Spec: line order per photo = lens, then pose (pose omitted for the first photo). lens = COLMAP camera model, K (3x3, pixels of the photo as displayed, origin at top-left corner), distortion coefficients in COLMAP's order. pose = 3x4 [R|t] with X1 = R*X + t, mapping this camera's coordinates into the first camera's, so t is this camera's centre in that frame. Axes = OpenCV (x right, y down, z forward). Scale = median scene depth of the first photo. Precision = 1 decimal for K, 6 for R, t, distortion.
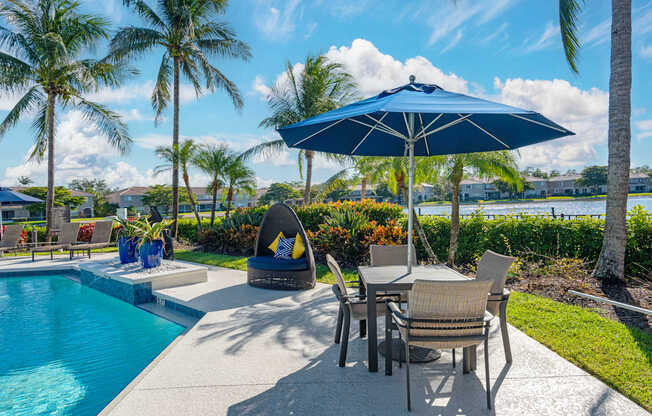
lens RADIAL K [[294.0, 0, 326.0], [0, 294.0, 208.0], [0, 0, 1]] dist [0.000239, -0.000069]
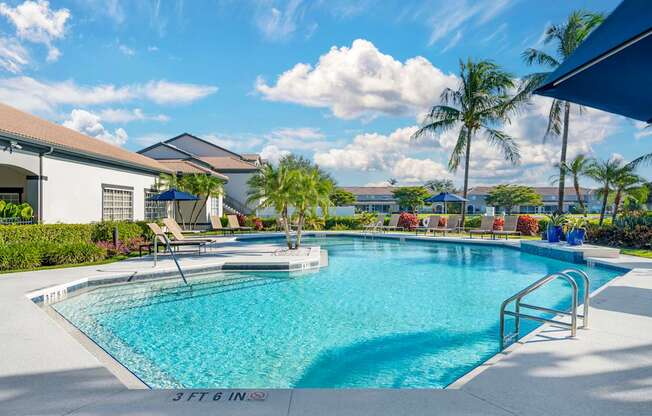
lens RADIAL K [[409.6, 0, 312.2], [0, 409.6, 209.4], [0, 0, 1]] dist [0.031344, -0.001204]
pose [[0.685773, 0.047025, -0.726295, 0.040521], [-0.045798, 0.998721, 0.021421, 0.011606], [0.726373, 0.018573, 0.687050, -1.004535]]
